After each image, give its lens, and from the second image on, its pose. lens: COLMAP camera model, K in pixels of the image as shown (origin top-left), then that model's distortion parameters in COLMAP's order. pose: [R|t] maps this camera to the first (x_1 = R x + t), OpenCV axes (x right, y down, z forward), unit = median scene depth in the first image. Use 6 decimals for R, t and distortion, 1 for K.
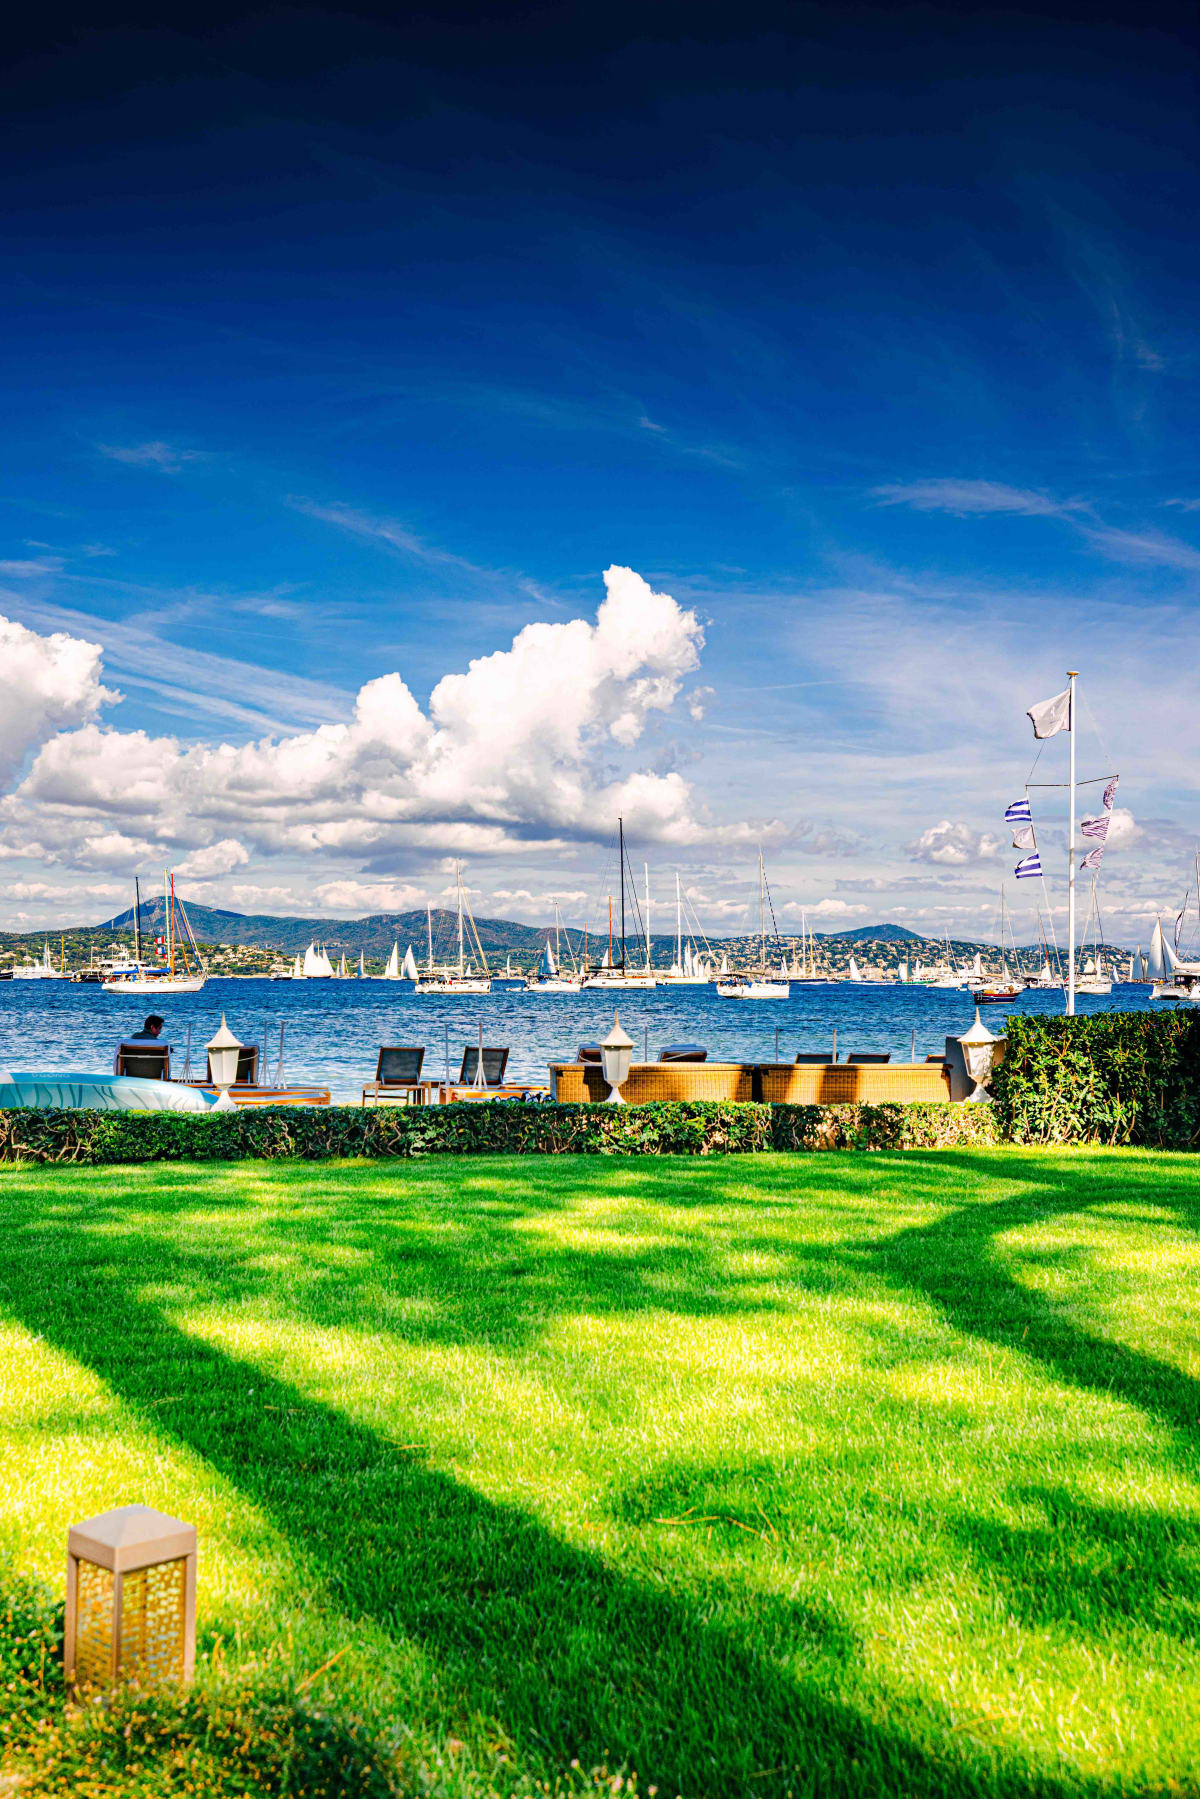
lens RADIAL K [[1773.4, 0, 600.0], [0, 1773.4, 899.5], [0, 0, 1]] dist [0.001395, -0.001805]
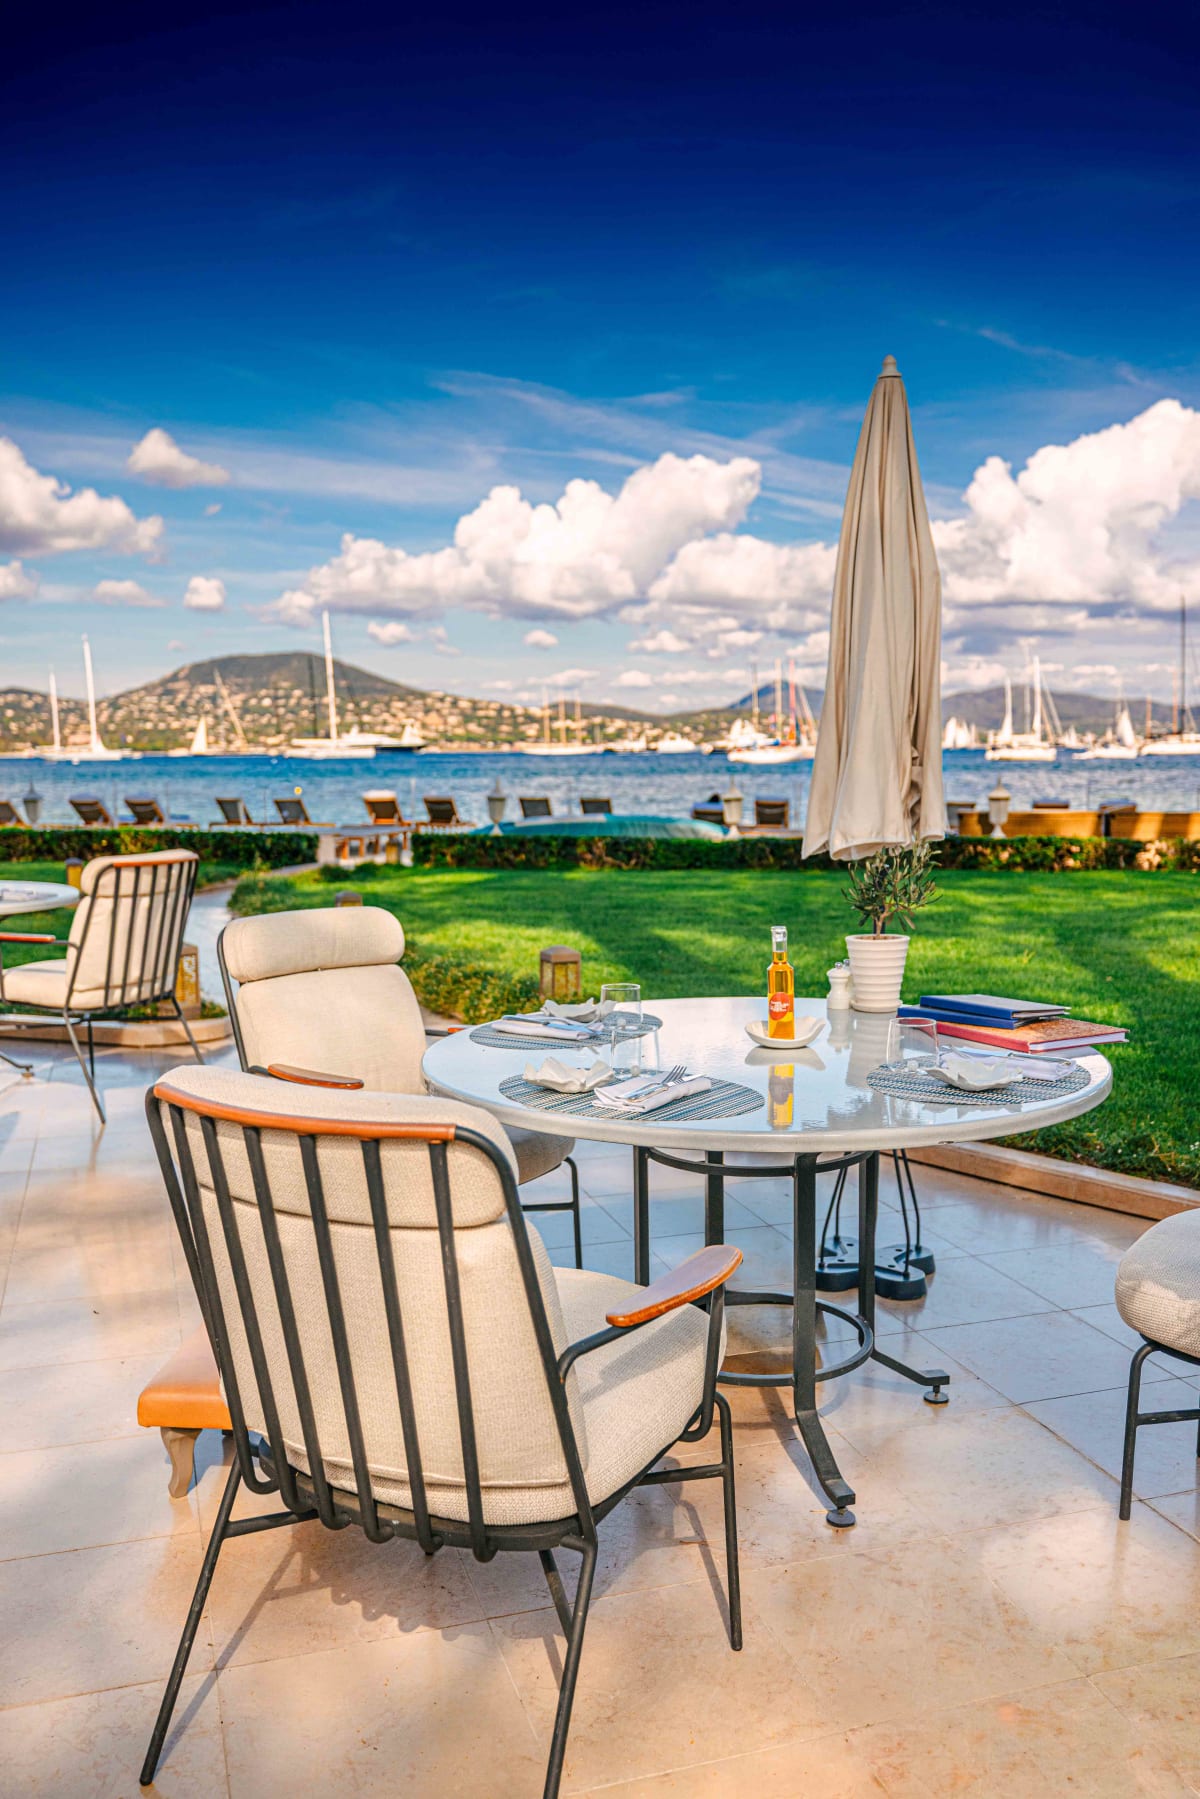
lens RADIAL K [[1773.4, 0, 600.0], [0, 1773.4, 899.5], [0, 0, 1]] dist [0.001395, -0.001805]
pose [[0.930663, 0.019614, -0.365351, 0.116152], [0.028250, 0.991729, 0.125202, -0.012208], [0.364785, -0.126842, 0.922411, -0.224508]]
